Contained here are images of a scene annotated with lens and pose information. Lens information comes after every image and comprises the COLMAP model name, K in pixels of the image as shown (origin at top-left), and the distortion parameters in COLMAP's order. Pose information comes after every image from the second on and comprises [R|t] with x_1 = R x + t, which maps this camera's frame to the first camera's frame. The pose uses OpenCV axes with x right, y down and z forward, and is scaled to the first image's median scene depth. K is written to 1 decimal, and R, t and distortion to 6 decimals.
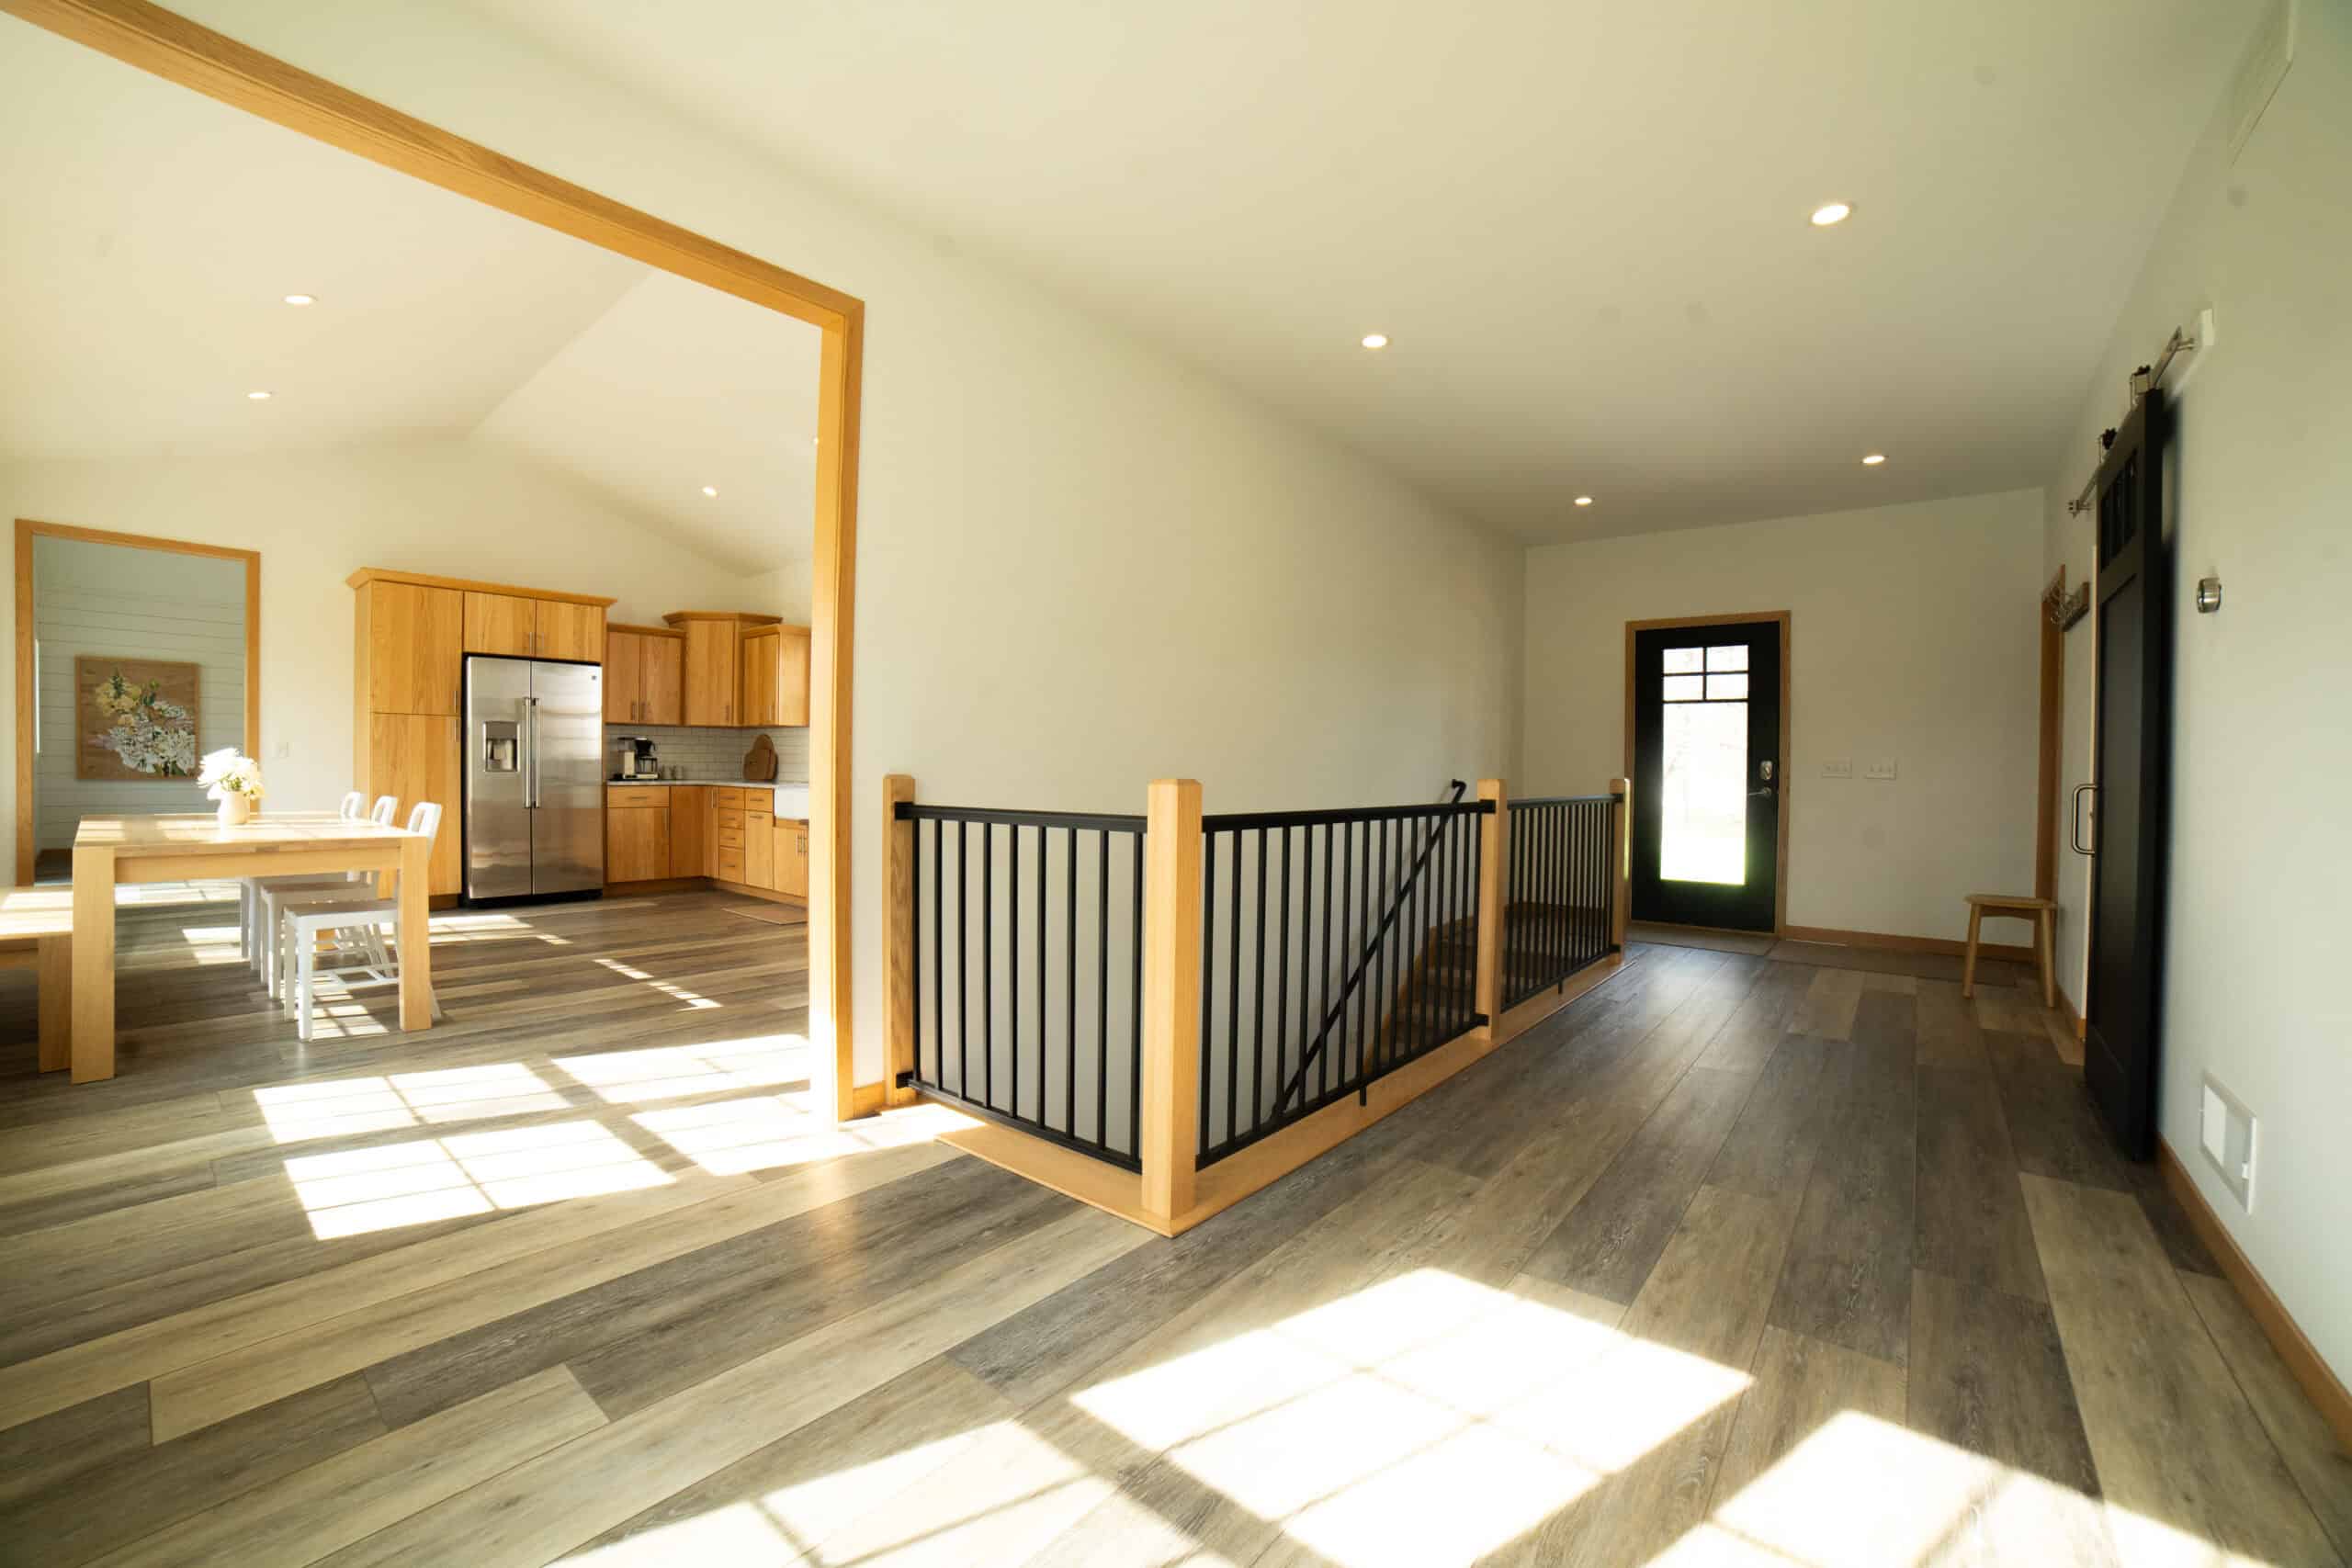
lens RADIAL K [[1000.0, 0, 1164.1], [0, 1000.0, 776.3], [0, 0, 1]] dist [-0.103831, 0.041945]
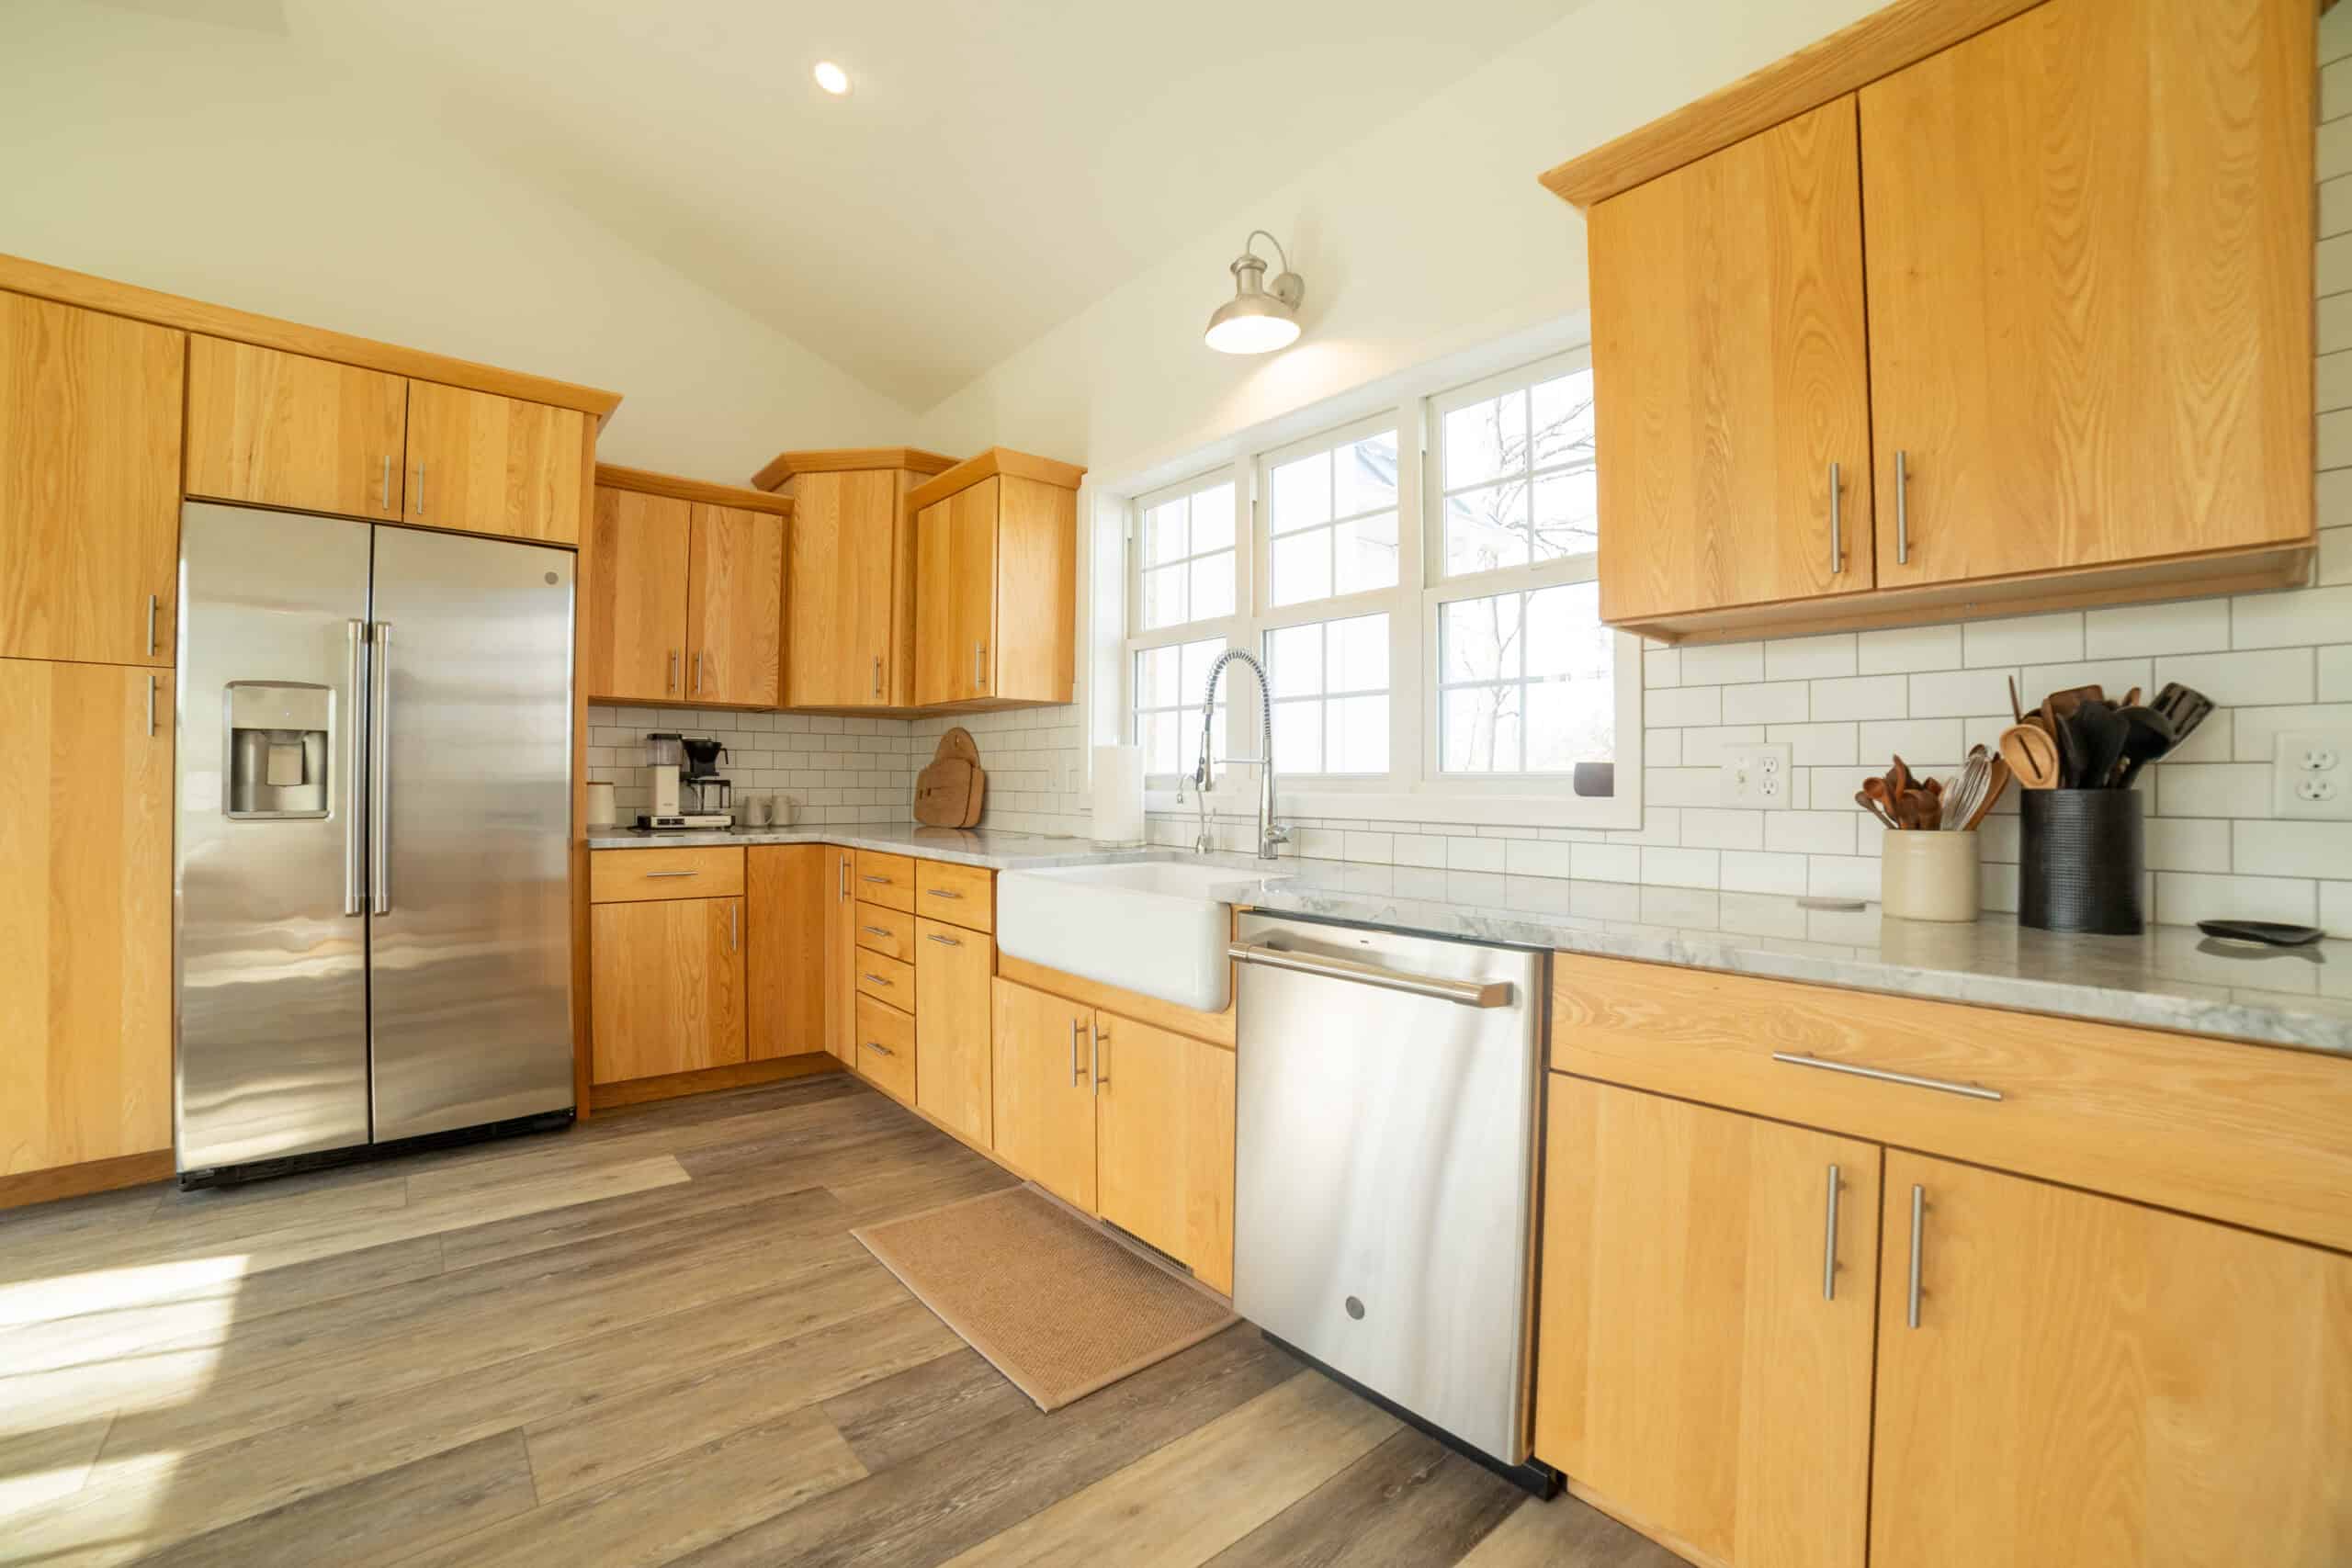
lens RADIAL K [[975.9, 0, 1144.2], [0, 975.9, 776.0], [0, 0, 1]] dist [-0.102485, 0.028643]
pose [[0.984112, -0.002103, -0.177539, -0.260003], [-0.000787, 0.999868, -0.016208, -0.013926], [0.177550, 0.016090, 0.983980, 0.615218]]
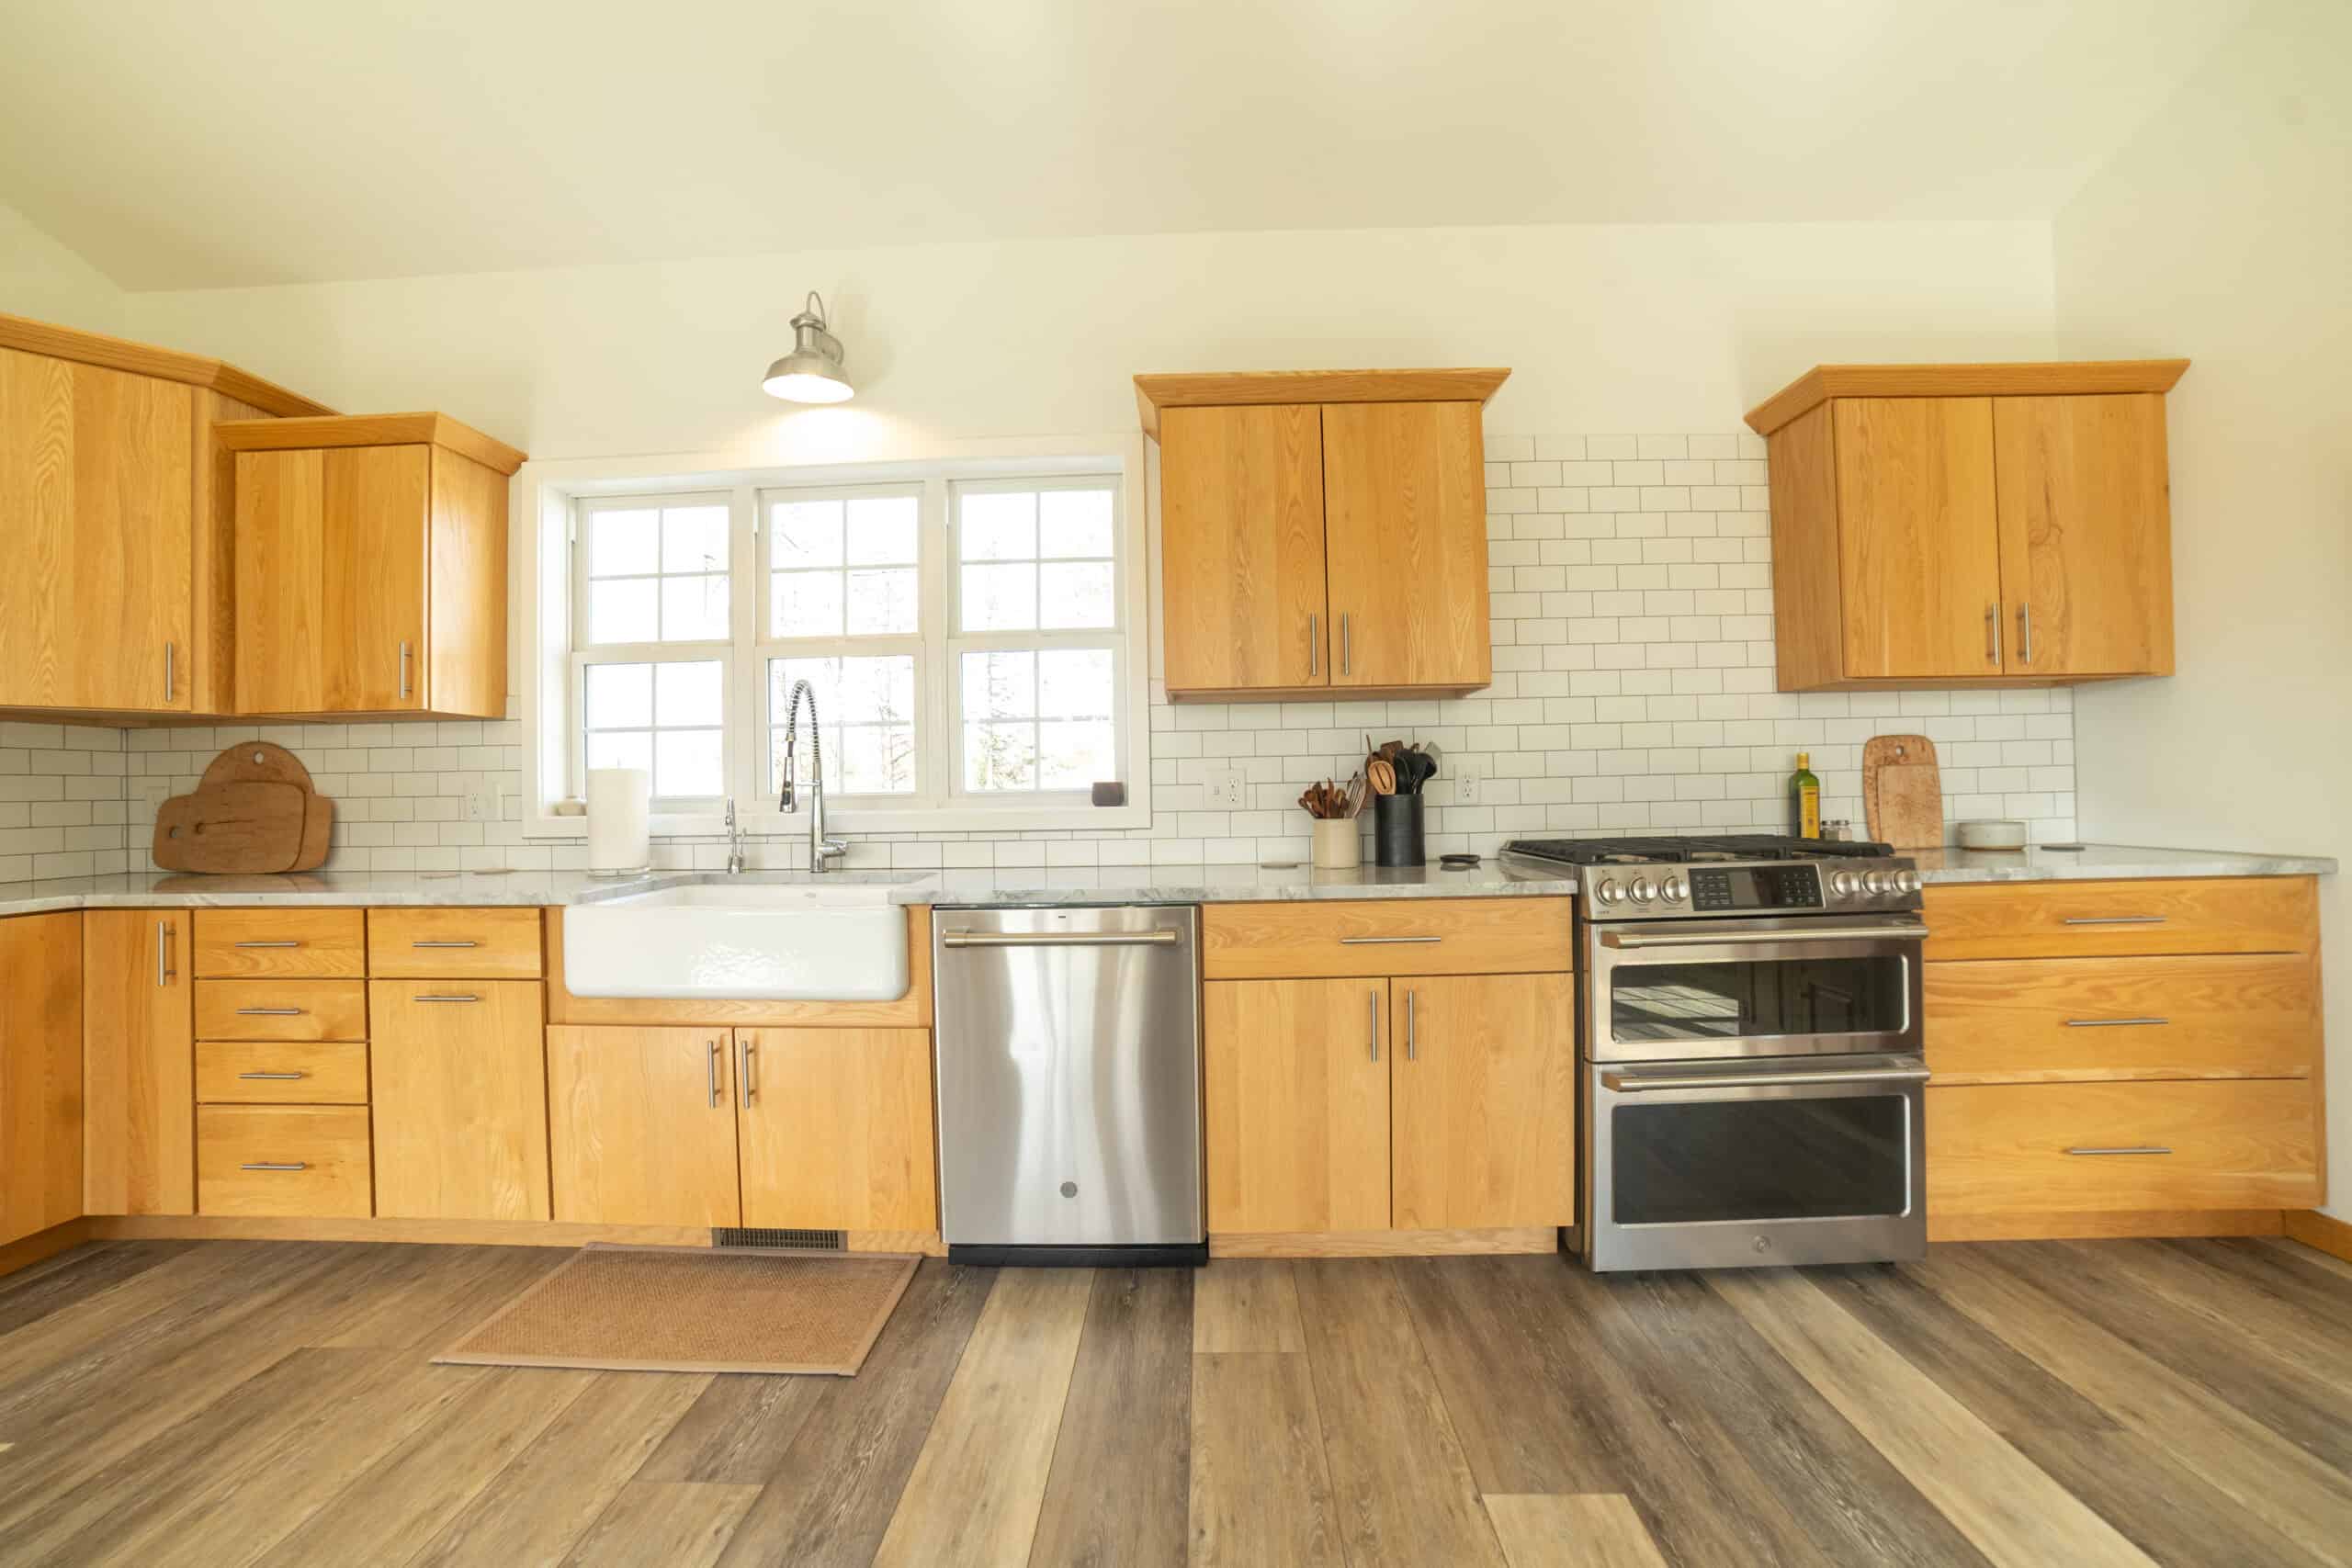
lens RADIAL K [[1000.0, 0, 1164.1], [0, 1000.0, 776.3], [0, 0, 1]] dist [-0.103831, 0.041945]
pose [[0.785852, -0.013667, 0.618264, -0.396974], [0.029319, 0.999455, -0.015172, -0.017469], [-0.617719, 0.030050, 0.785824, 0.582013]]
